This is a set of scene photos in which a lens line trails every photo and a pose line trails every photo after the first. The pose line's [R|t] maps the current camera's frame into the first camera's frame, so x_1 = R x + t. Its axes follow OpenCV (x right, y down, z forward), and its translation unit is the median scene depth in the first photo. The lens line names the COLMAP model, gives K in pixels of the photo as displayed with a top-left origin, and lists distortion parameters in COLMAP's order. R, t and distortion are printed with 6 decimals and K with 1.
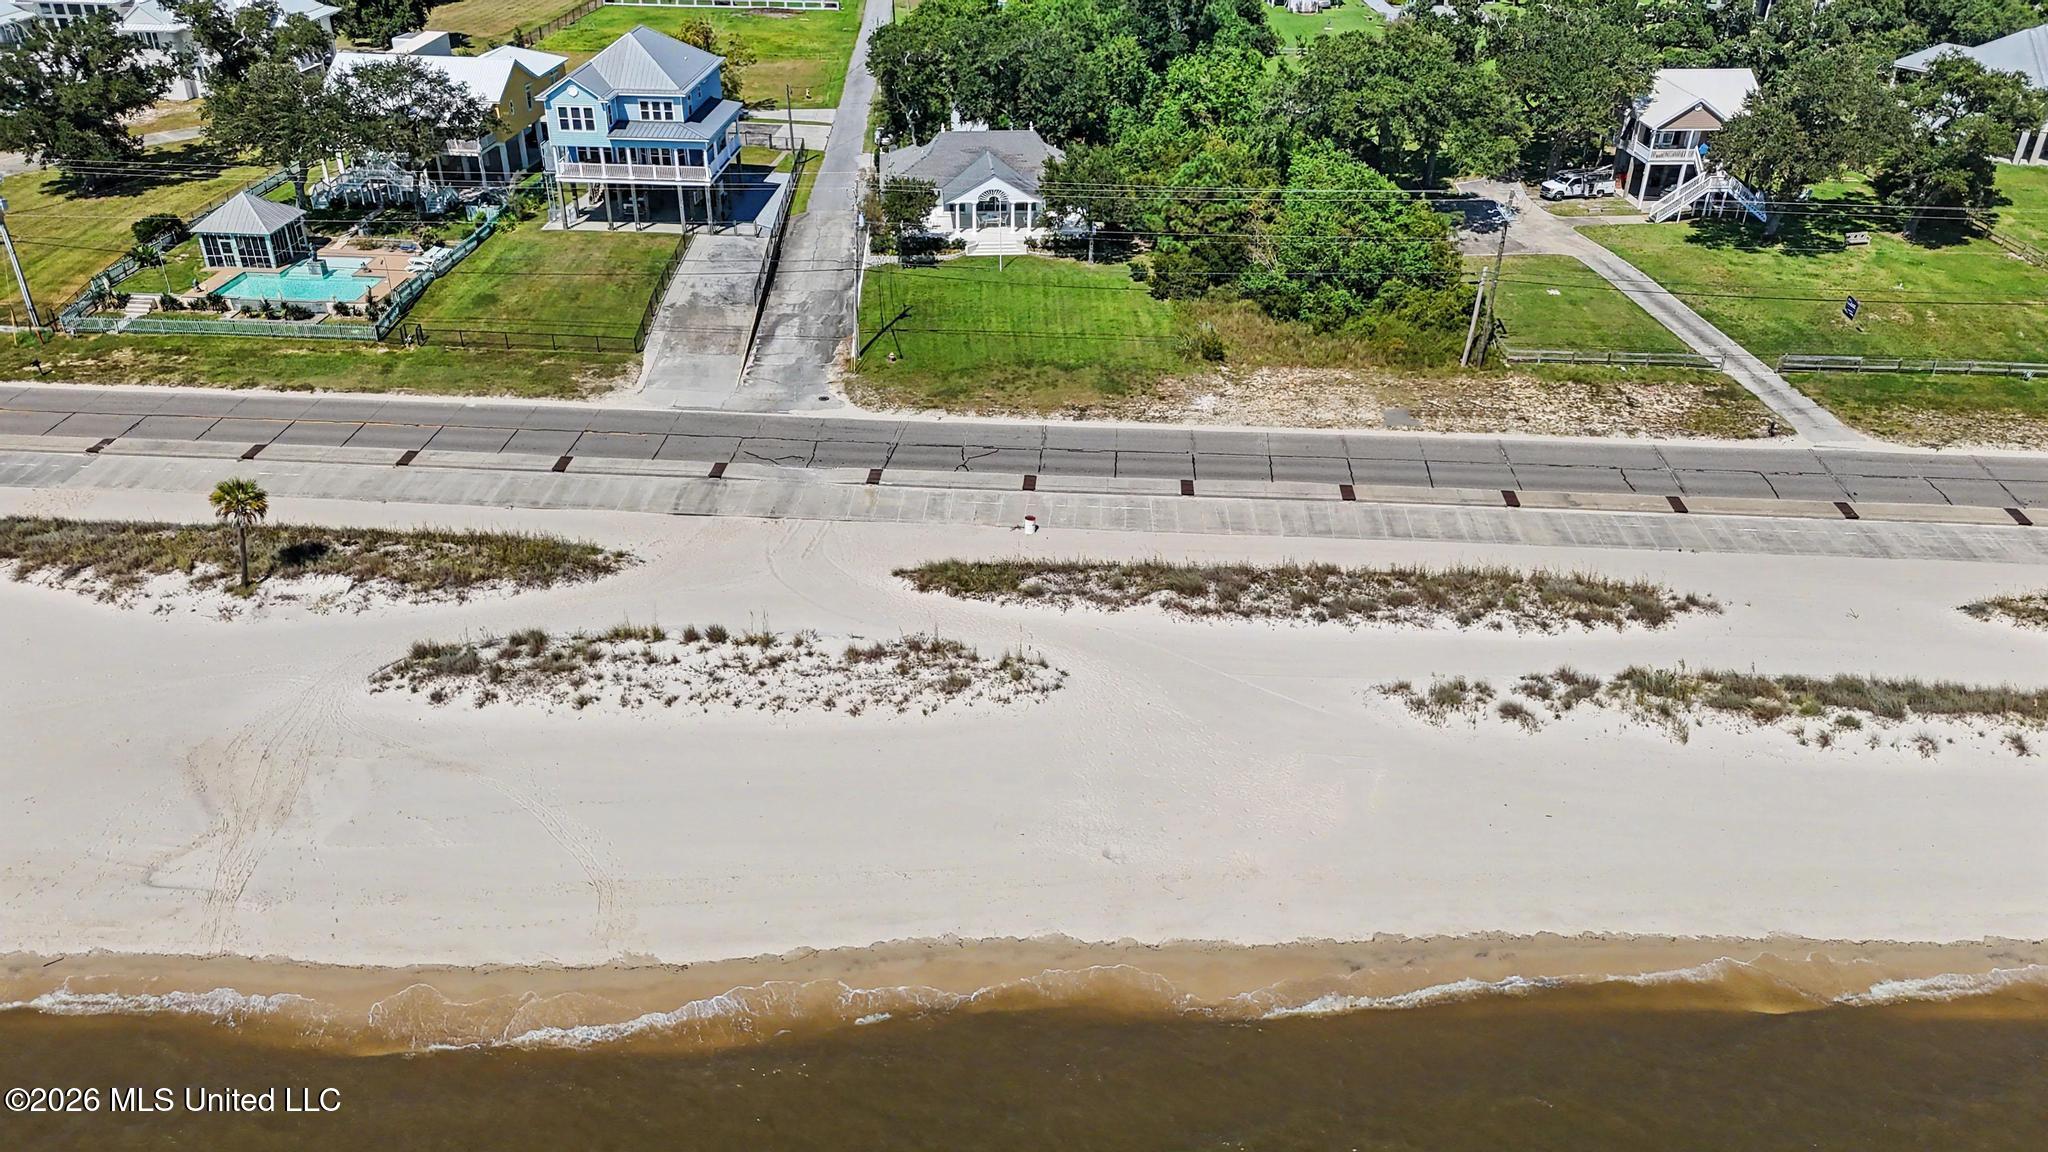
lens RADIAL K [[1522.5, 0, 1024.0], [0, 1522.5, 576.0], [0, 0, 1]] dist [0.039389, -0.008062]
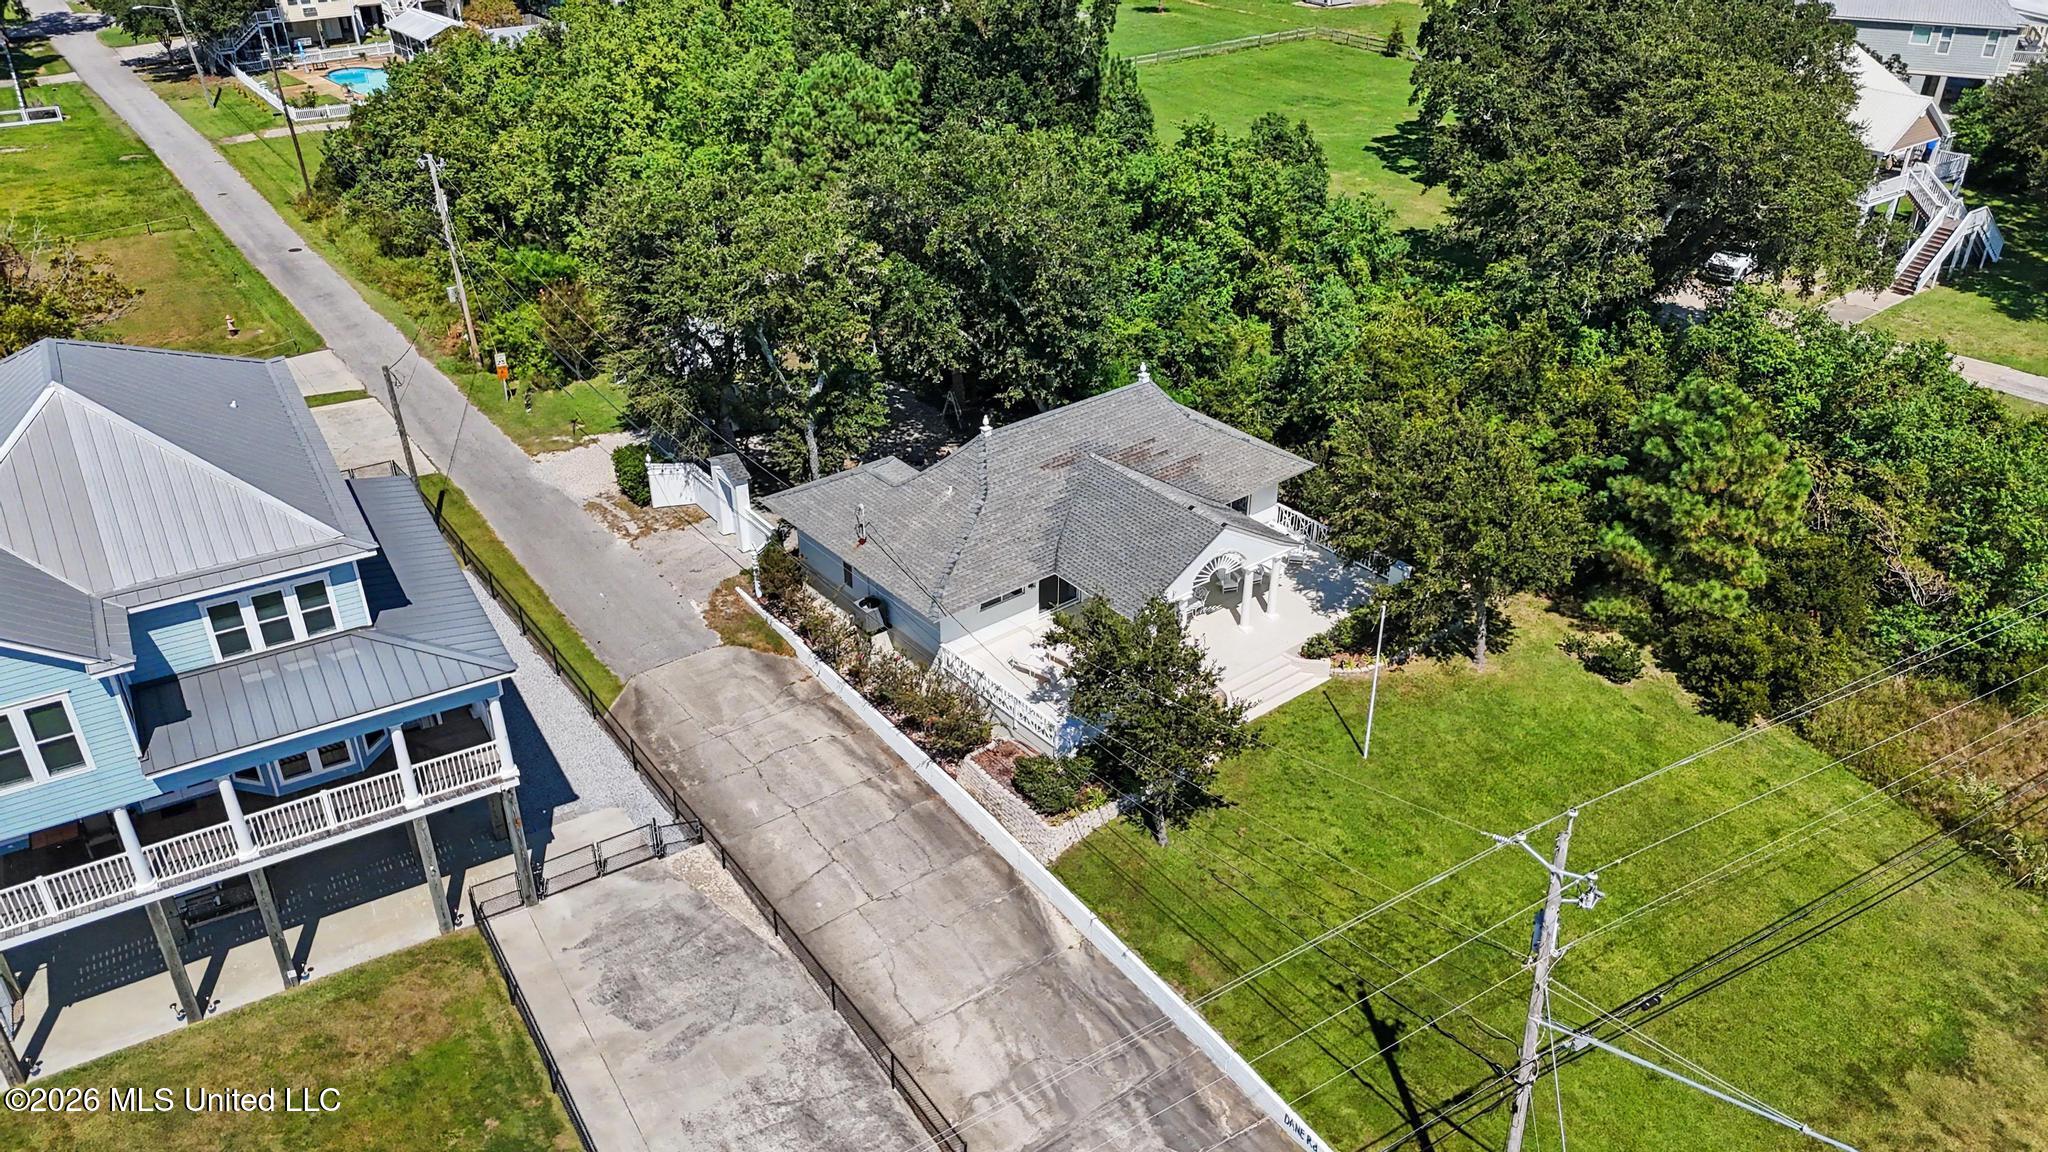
lens RADIAL K [[1522.5, 0, 1024.0], [0, 1522.5, 576.0], [0, 0, 1]] dist [0.039389, -0.008062]
pose [[0.832300, -0.286696, 0.474429, -0.258007], [0.285498, 0.955325, 0.076446, -0.292617], [-0.475151, 0.071823, 0.876968, 0.661608]]
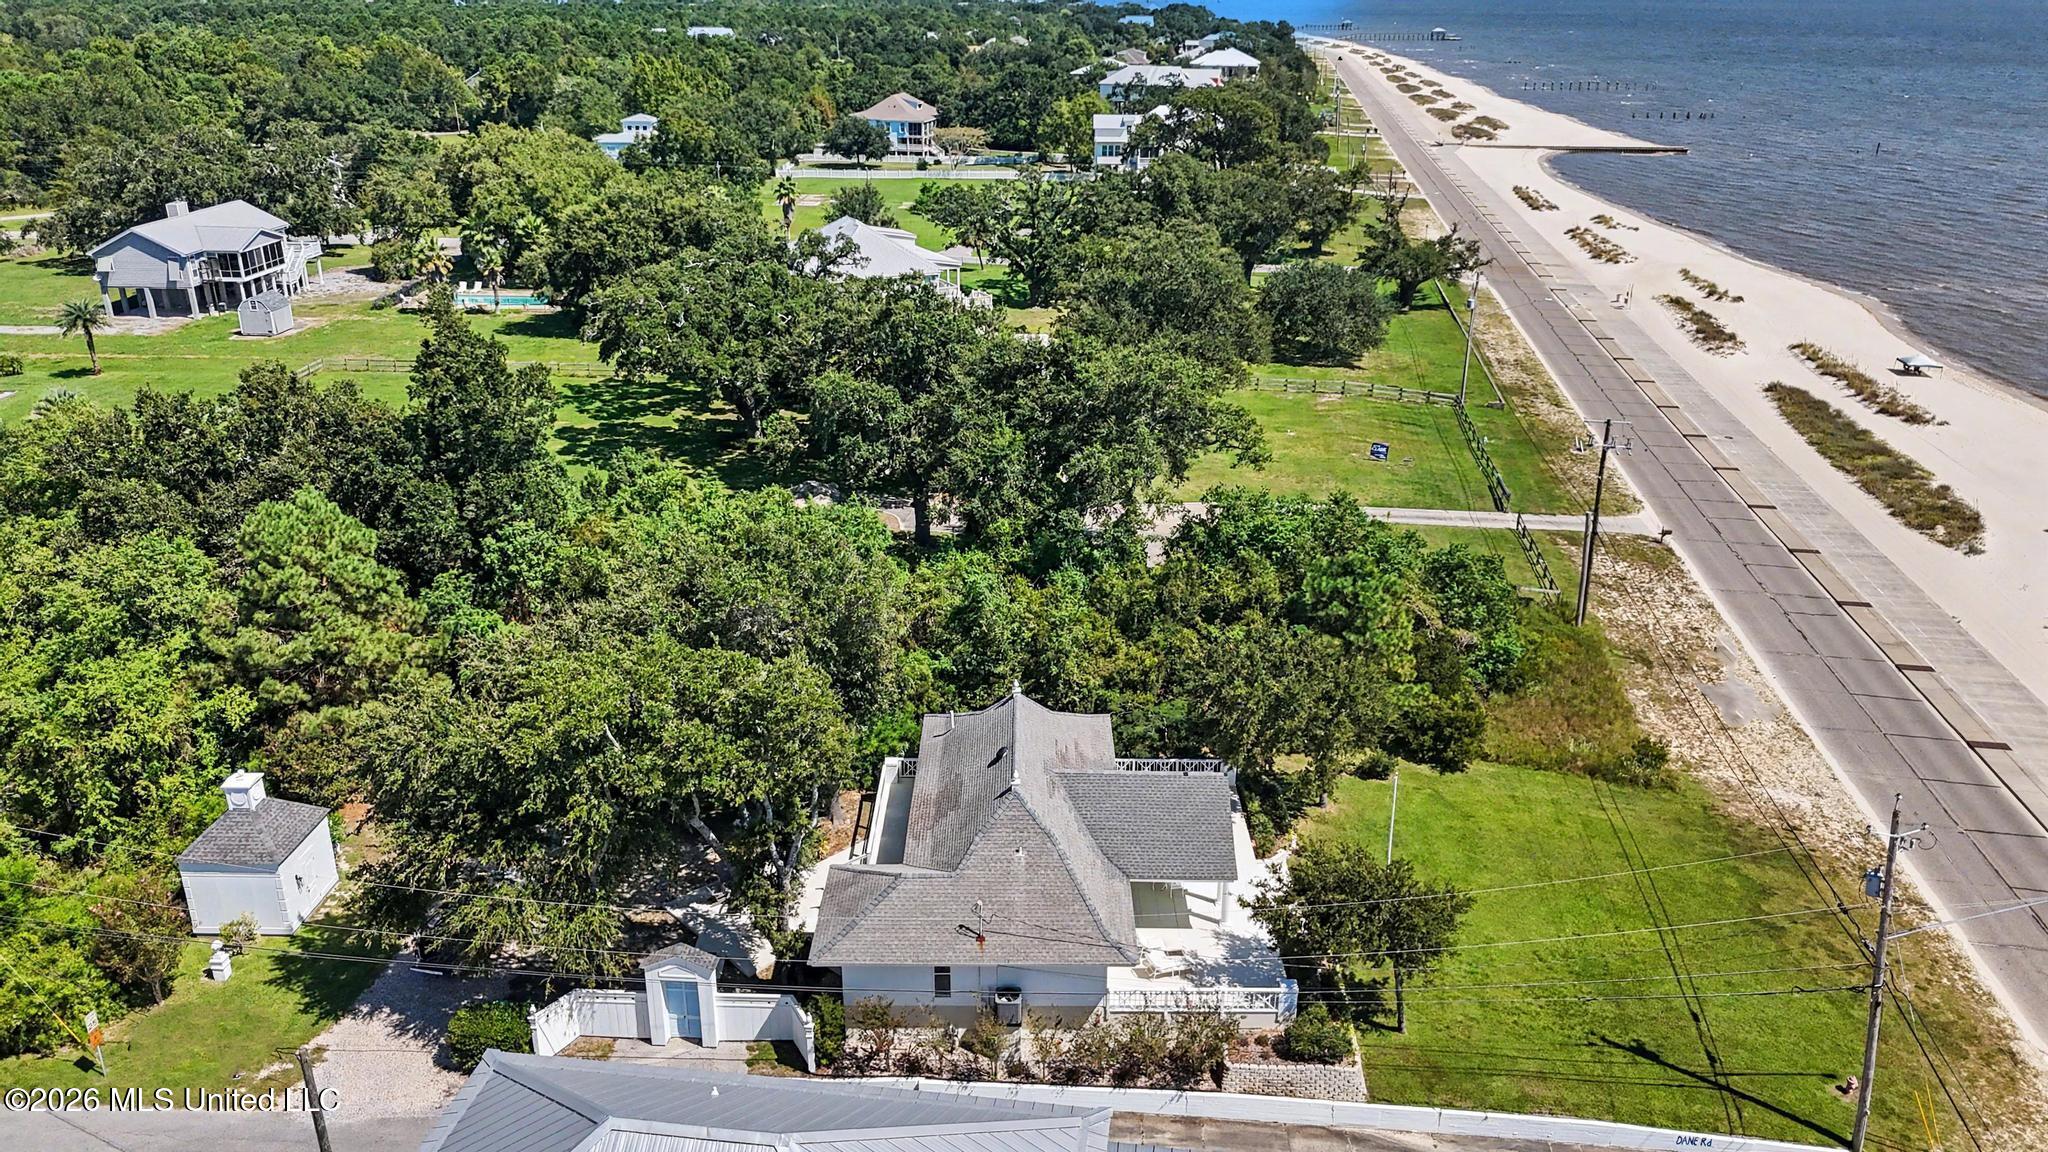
lens RADIAL K [[1522.5, 0, 1024.0], [0, 1522.5, 576.0], [0, 0, 1]] dist [0.039389, -0.008062]
pose [[0.077886, -0.378061, 0.922499, -0.433642], [0.488628, 0.821028, 0.295221, -0.478364], [-0.869009, 0.427765, 0.248678, 0.896246]]
